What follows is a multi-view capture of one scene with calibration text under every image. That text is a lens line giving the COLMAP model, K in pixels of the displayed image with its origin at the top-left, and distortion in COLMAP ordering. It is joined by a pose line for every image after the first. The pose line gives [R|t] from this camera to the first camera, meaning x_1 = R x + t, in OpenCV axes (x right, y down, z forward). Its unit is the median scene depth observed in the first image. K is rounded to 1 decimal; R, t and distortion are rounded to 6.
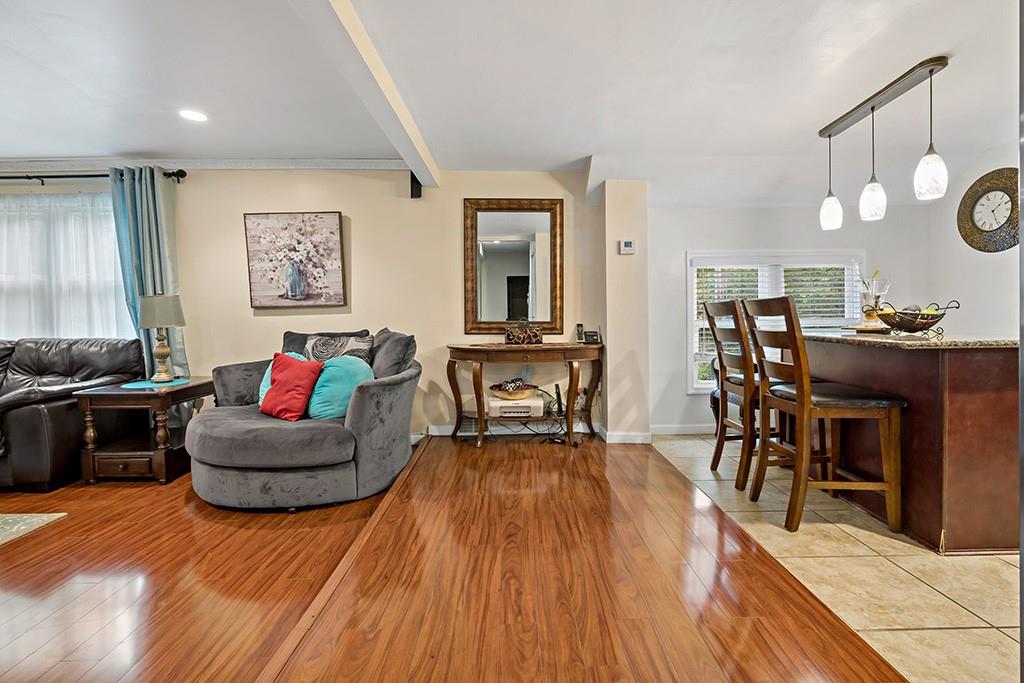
lens RADIAL K [[455.7, 0, 517.0], [0, 455.7, 334.9], [0, 0, 1]] dist [-0.003134, -0.000252]
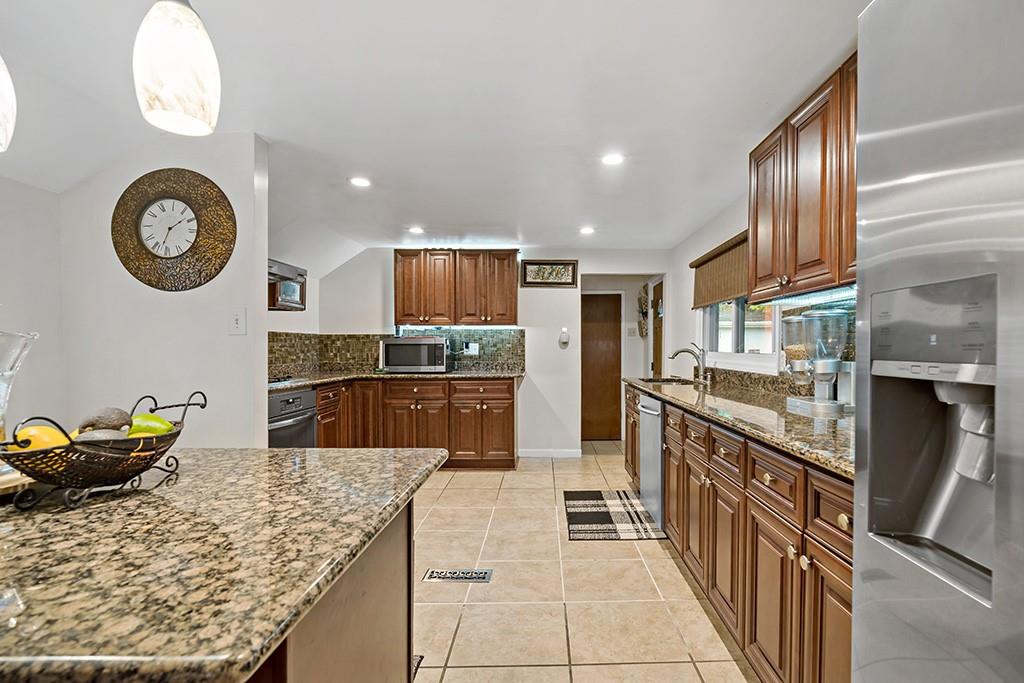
lens RADIAL K [[493.0, 0, 565.9], [0, 493.0, 347.9], [0, 0, 1]] dist [-0.001118, -0.000044]
pose [[-0.016914, 0.012285, 0.999781, 0.447820], [0.041616, 0.999067, -0.011572, -0.092670], [-0.998990, 0.041411, -0.017409, 0.613520]]
